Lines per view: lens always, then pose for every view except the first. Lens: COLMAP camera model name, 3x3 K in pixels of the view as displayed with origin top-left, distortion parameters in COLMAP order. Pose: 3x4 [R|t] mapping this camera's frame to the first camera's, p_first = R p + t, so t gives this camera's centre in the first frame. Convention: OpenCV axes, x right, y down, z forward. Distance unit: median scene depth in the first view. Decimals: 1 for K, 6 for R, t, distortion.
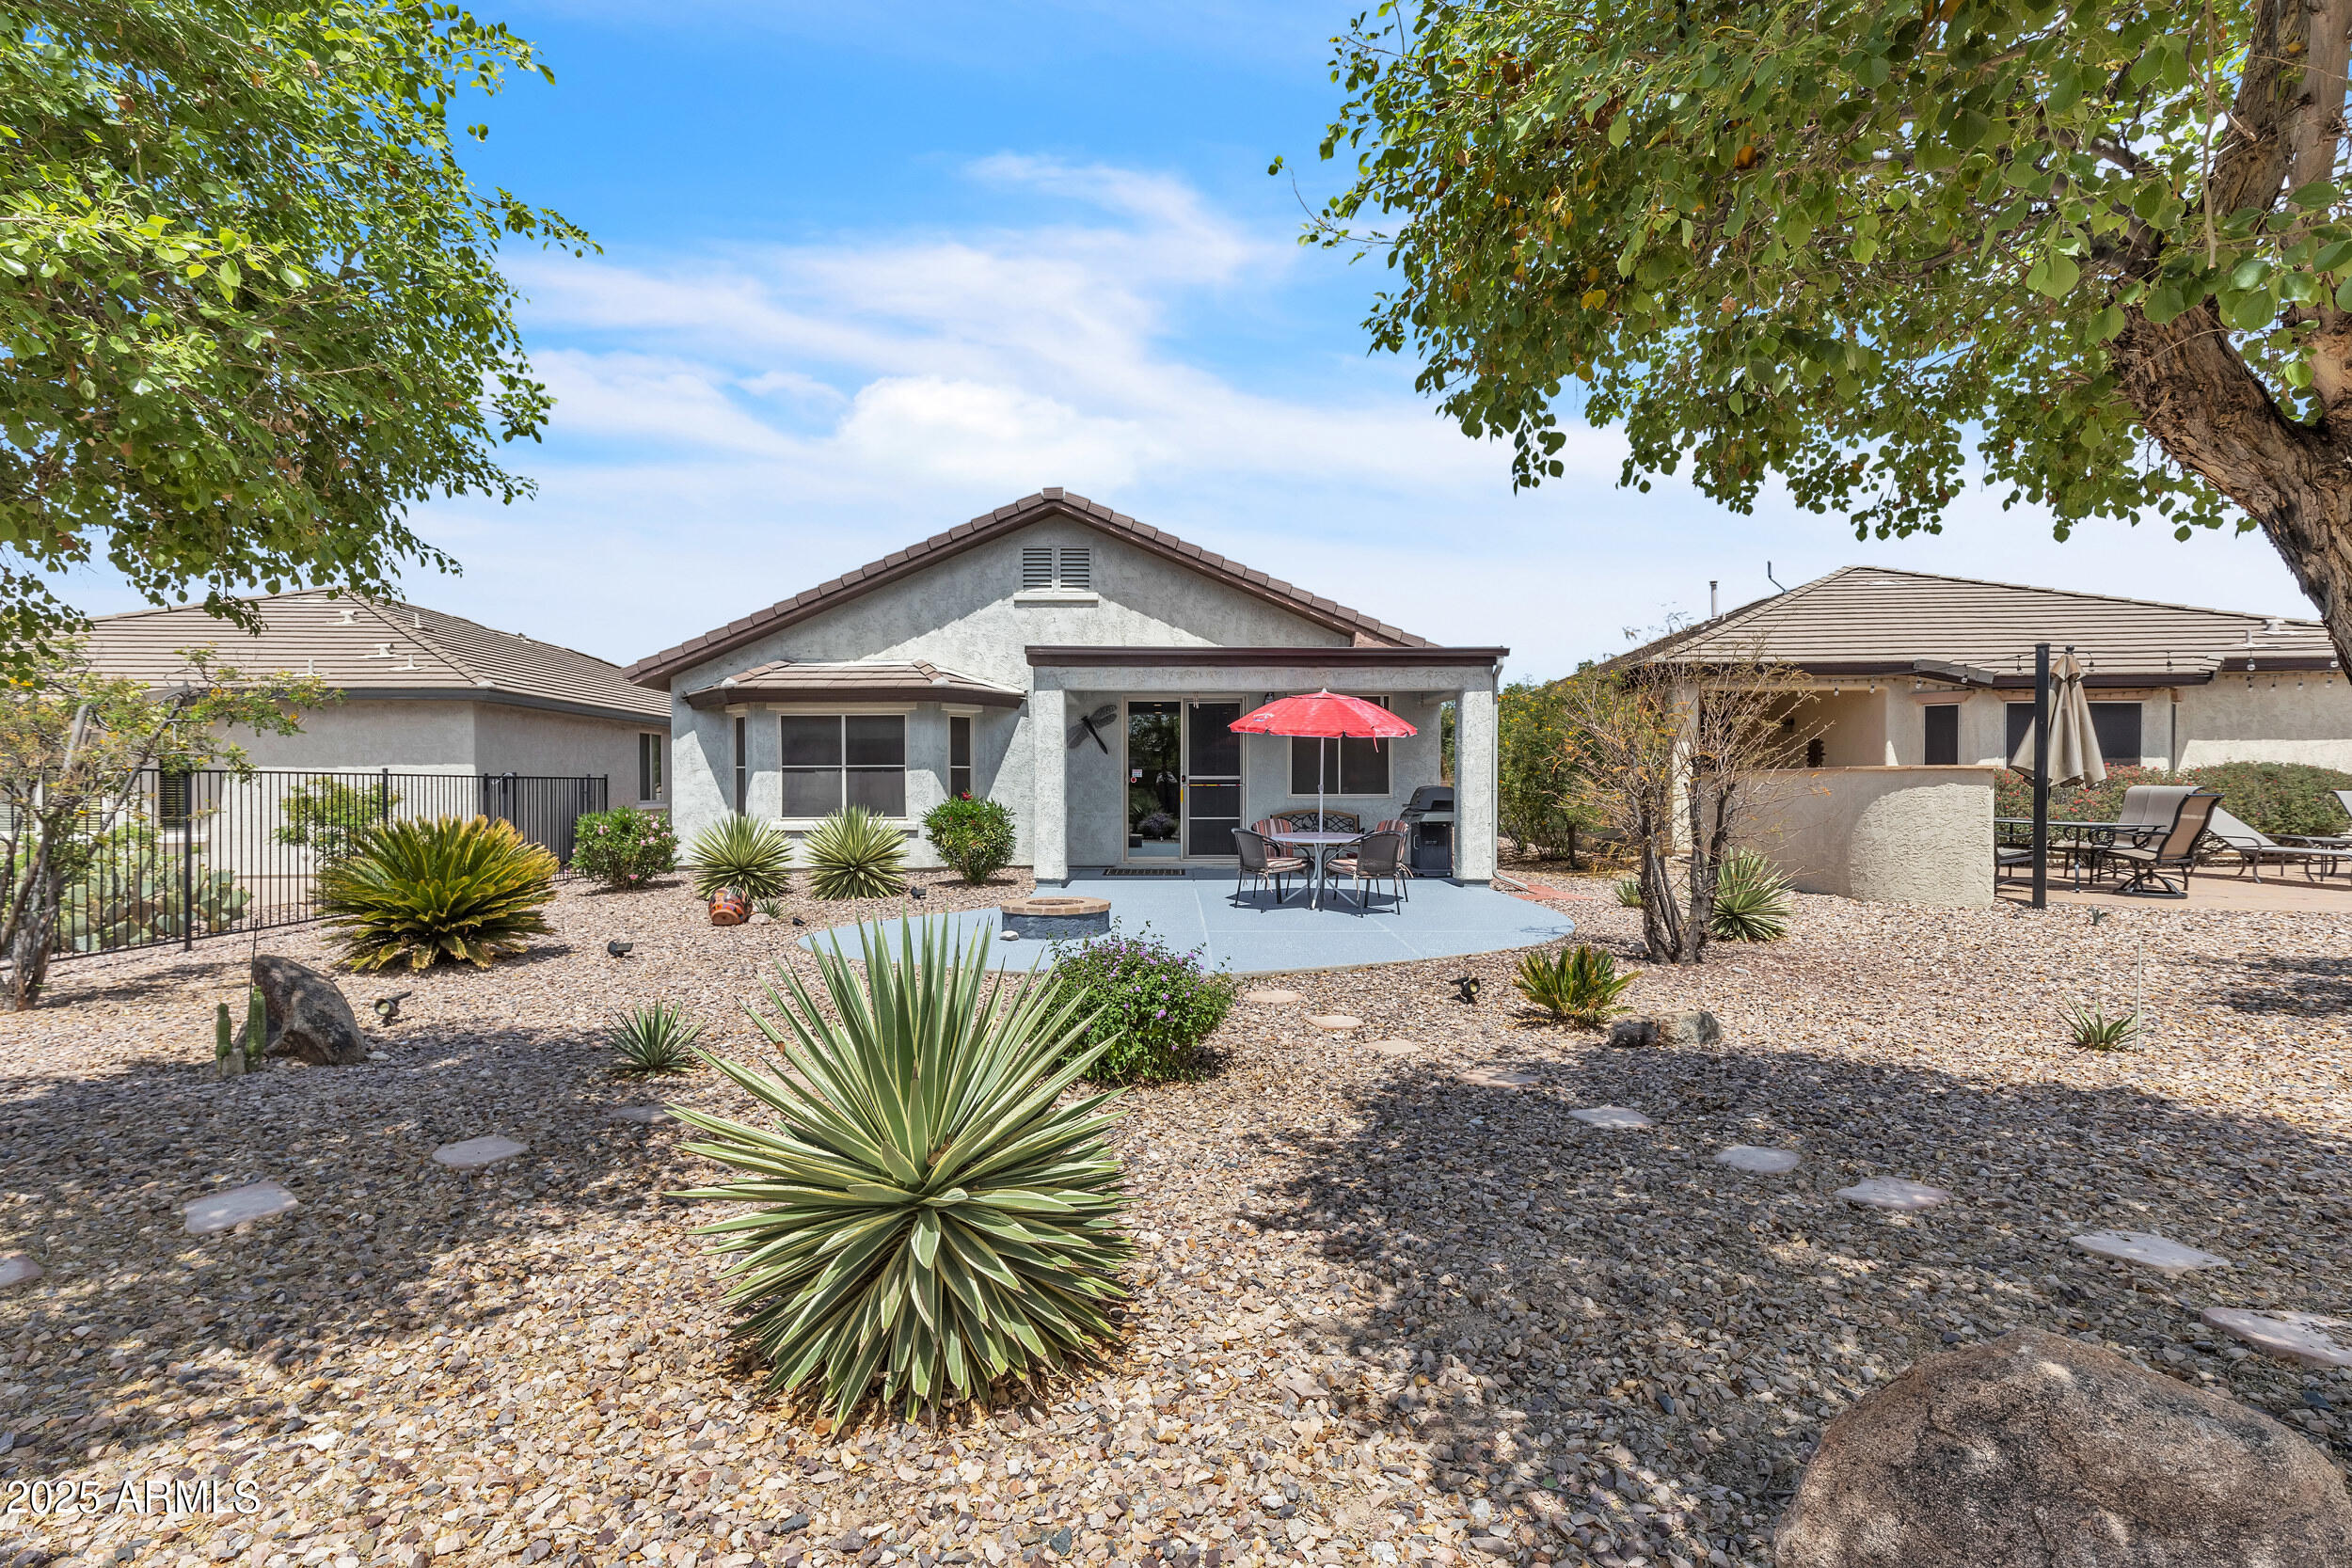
lens RADIAL K [[1085.0, 0, 1166.2], [0, 1085.0, 790.6], [0, 0, 1]] dist [0.001596, -0.000820]
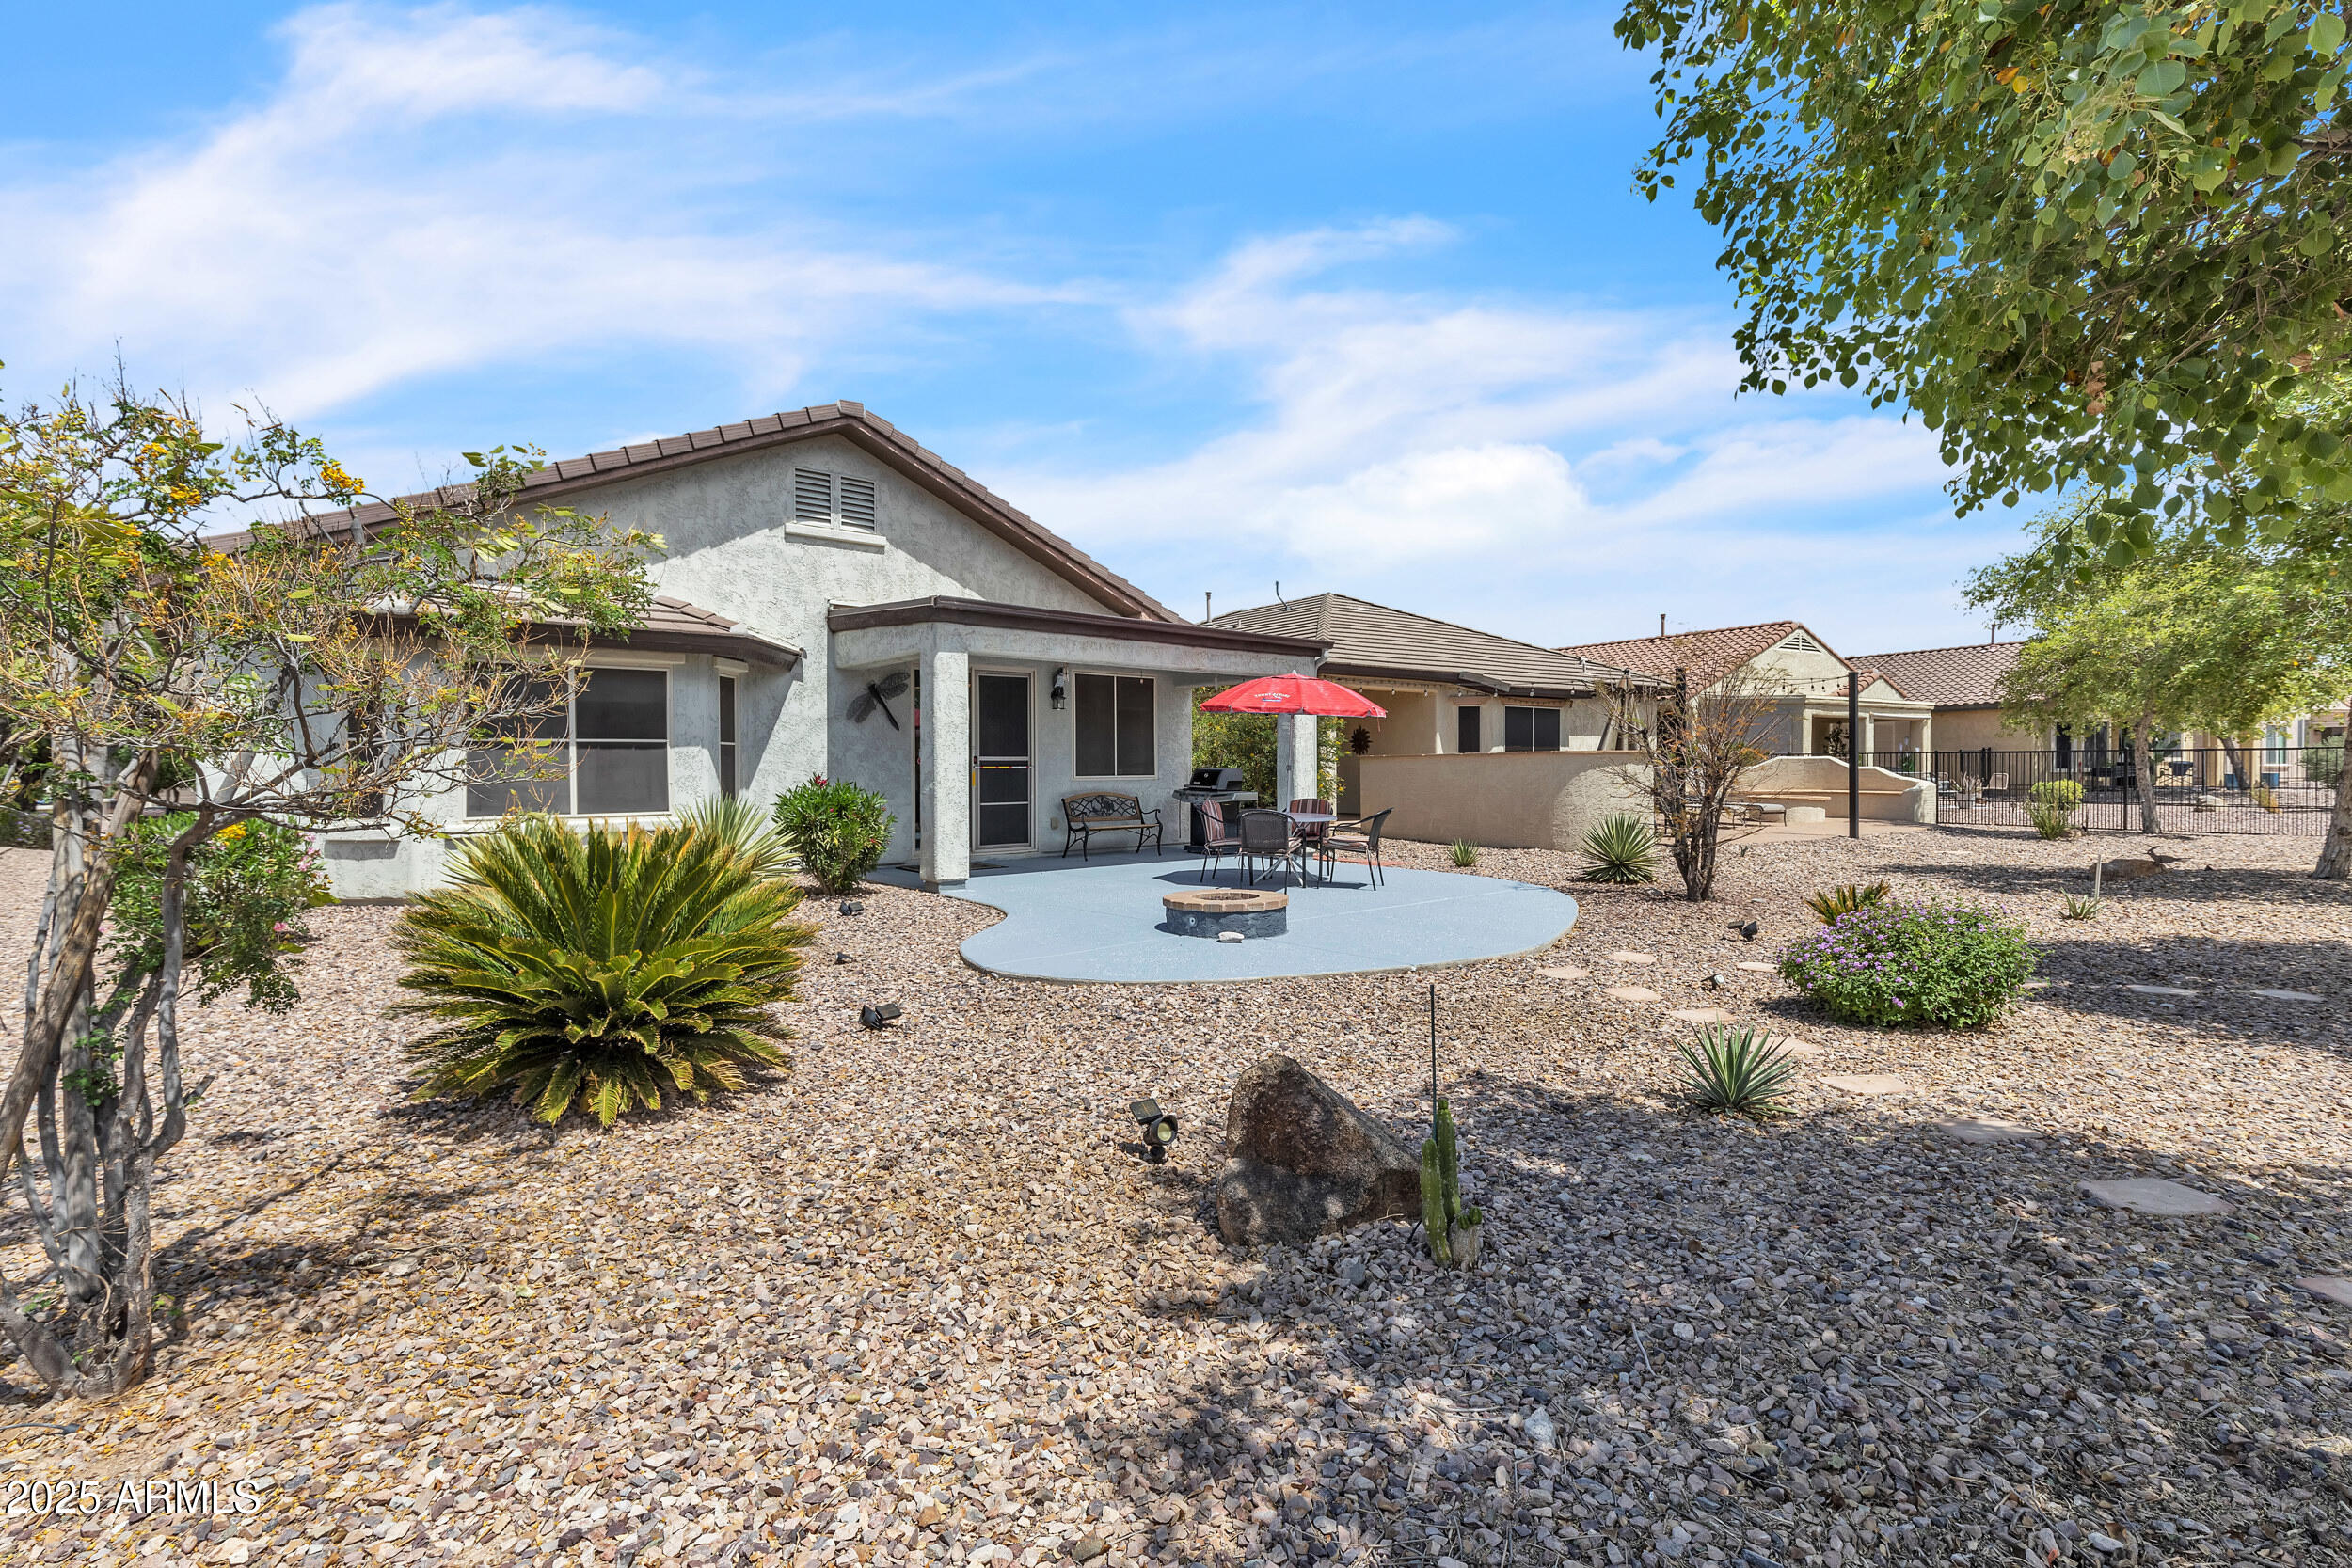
lens RADIAL K [[1085.0, 0, 1166.1], [0, 1085.0, 778.0], [0, 0, 1]] dist [0.001596, -0.000820]
pose [[0.763461, -0.008159, 0.645803, -0.439994], [0.008335, 0.999961, 0.002780, 0.002578], [-0.645800, 0.003260, 0.763499, 0.224332]]
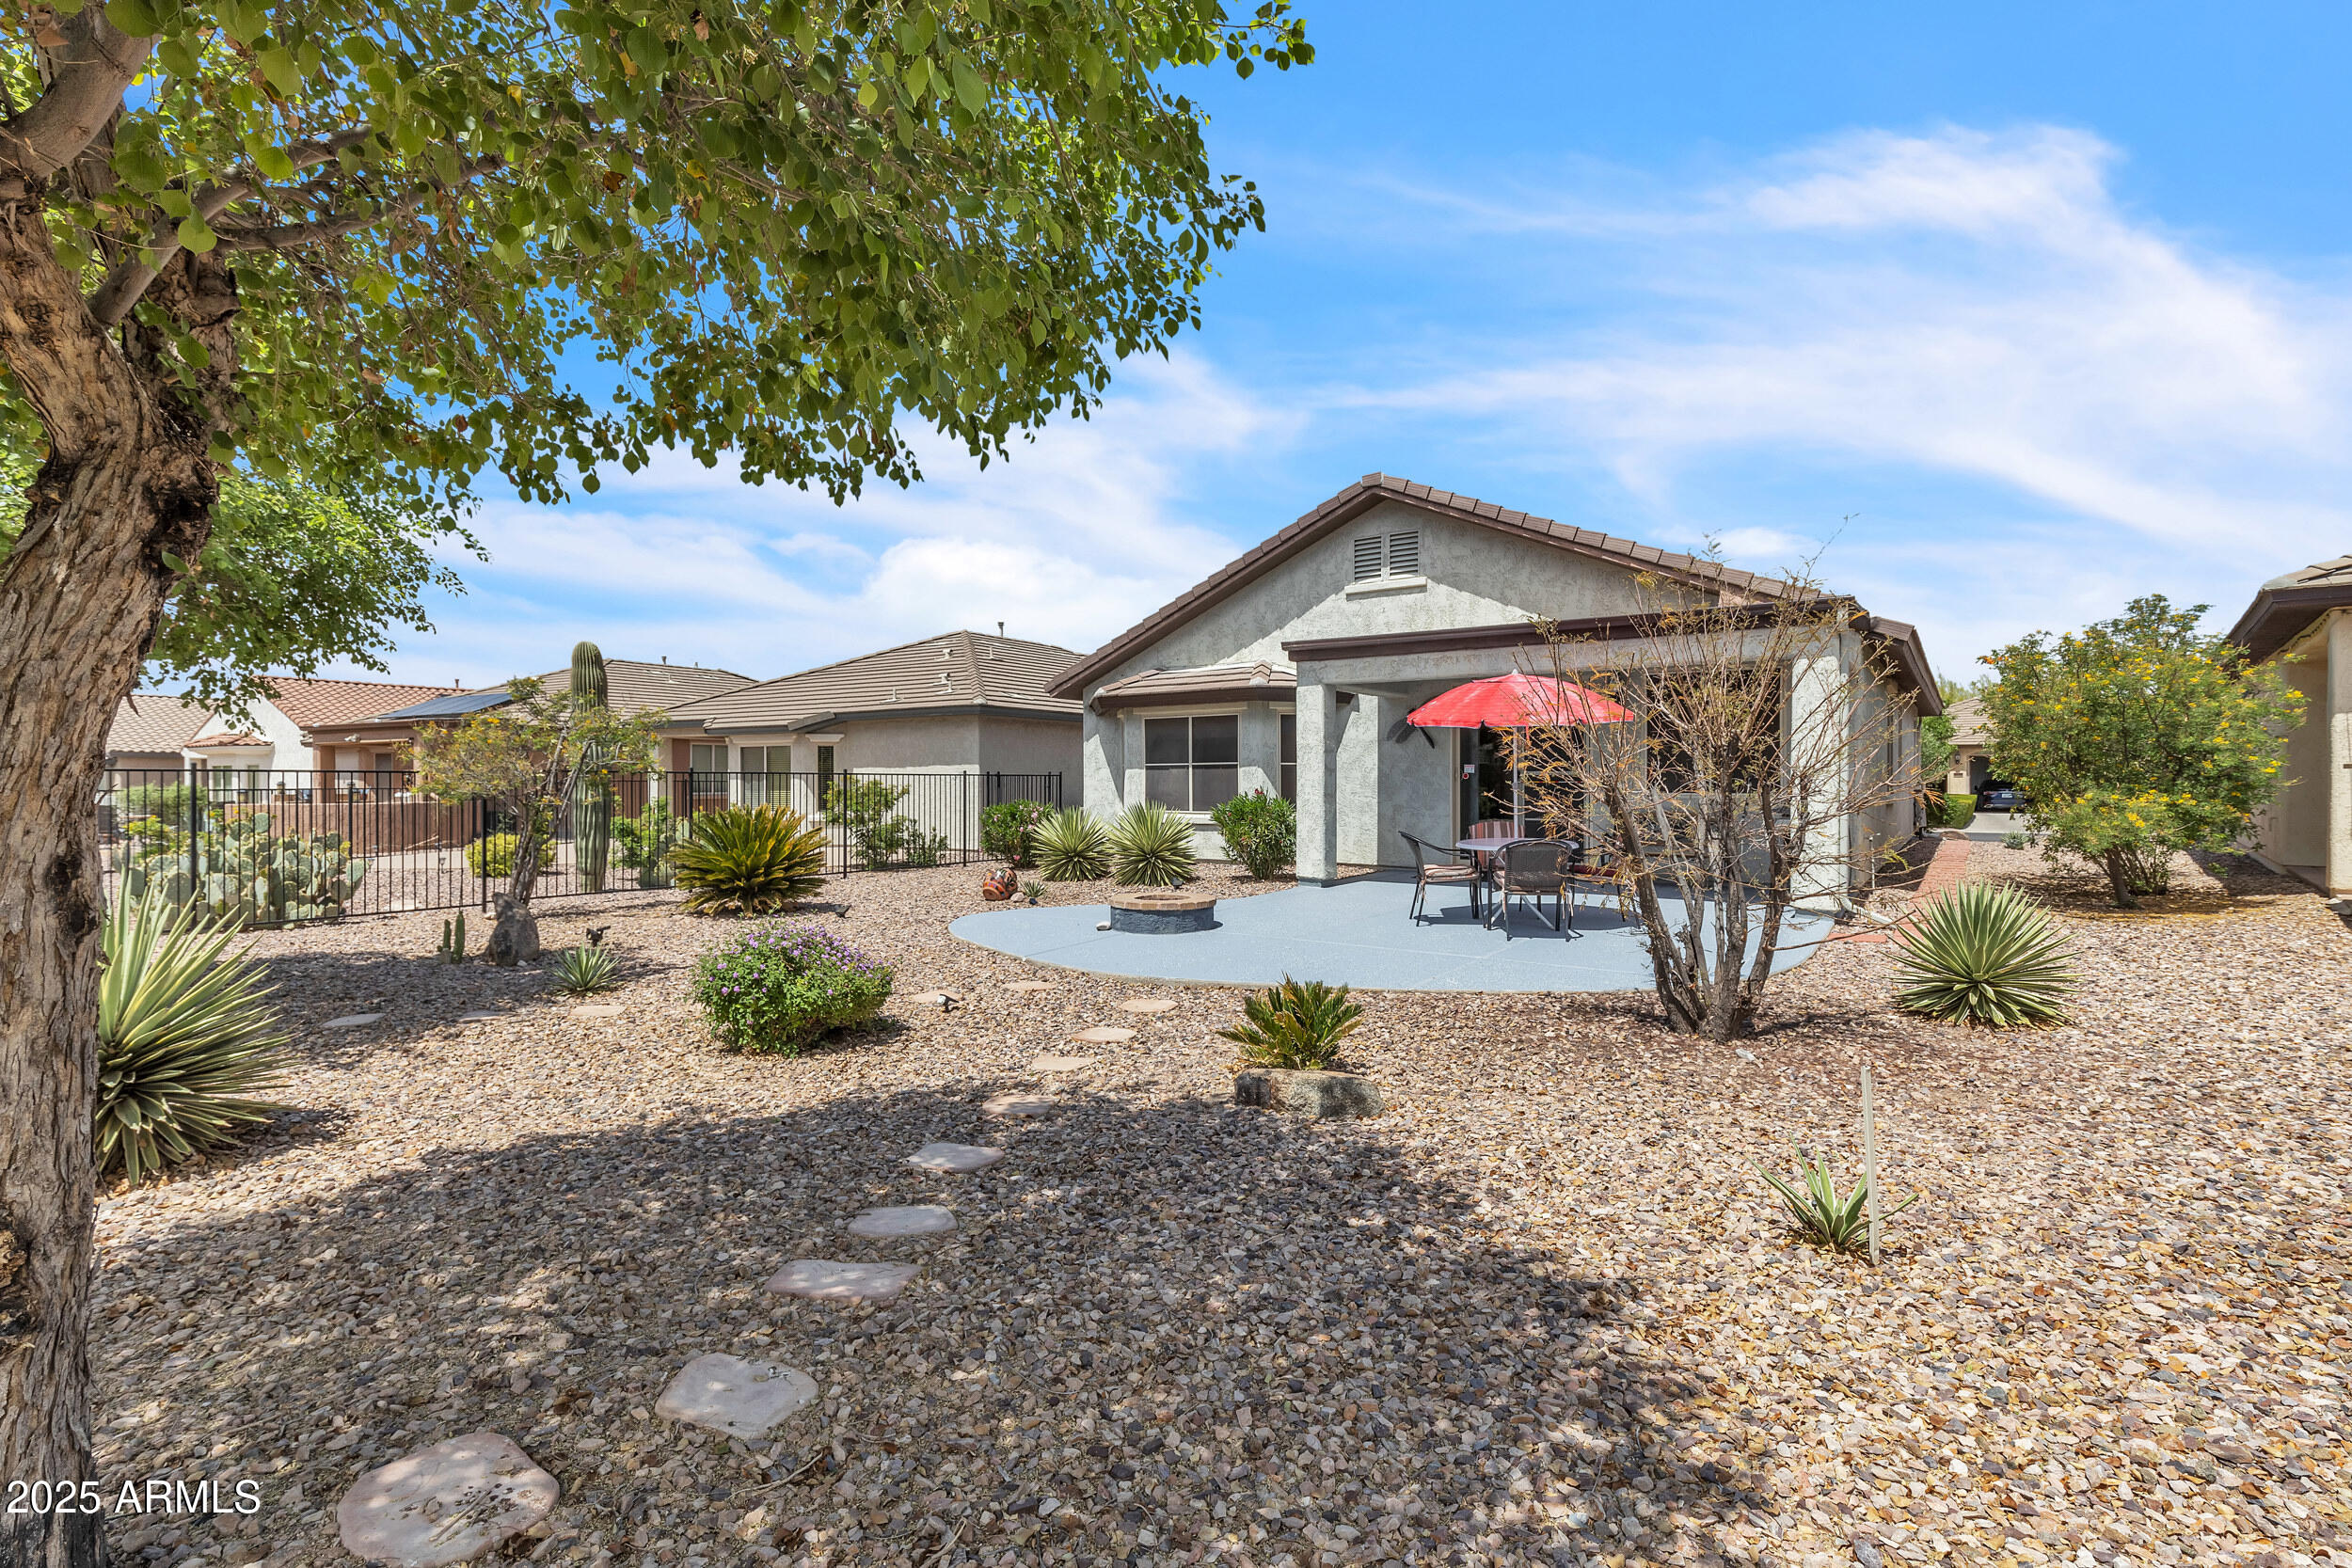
lens RADIAL K [[1085.0, 0, 1154.7], [0, 1085.0, 780.0], [0, 0, 1]] dist [0.001596, -0.000820]
pose [[0.795826, 0.000938, -0.605525, 0.318897], [-0.004892, 0.999976, -0.004881, -0.000902], [0.605506, 0.006847, 0.795812, 0.114133]]
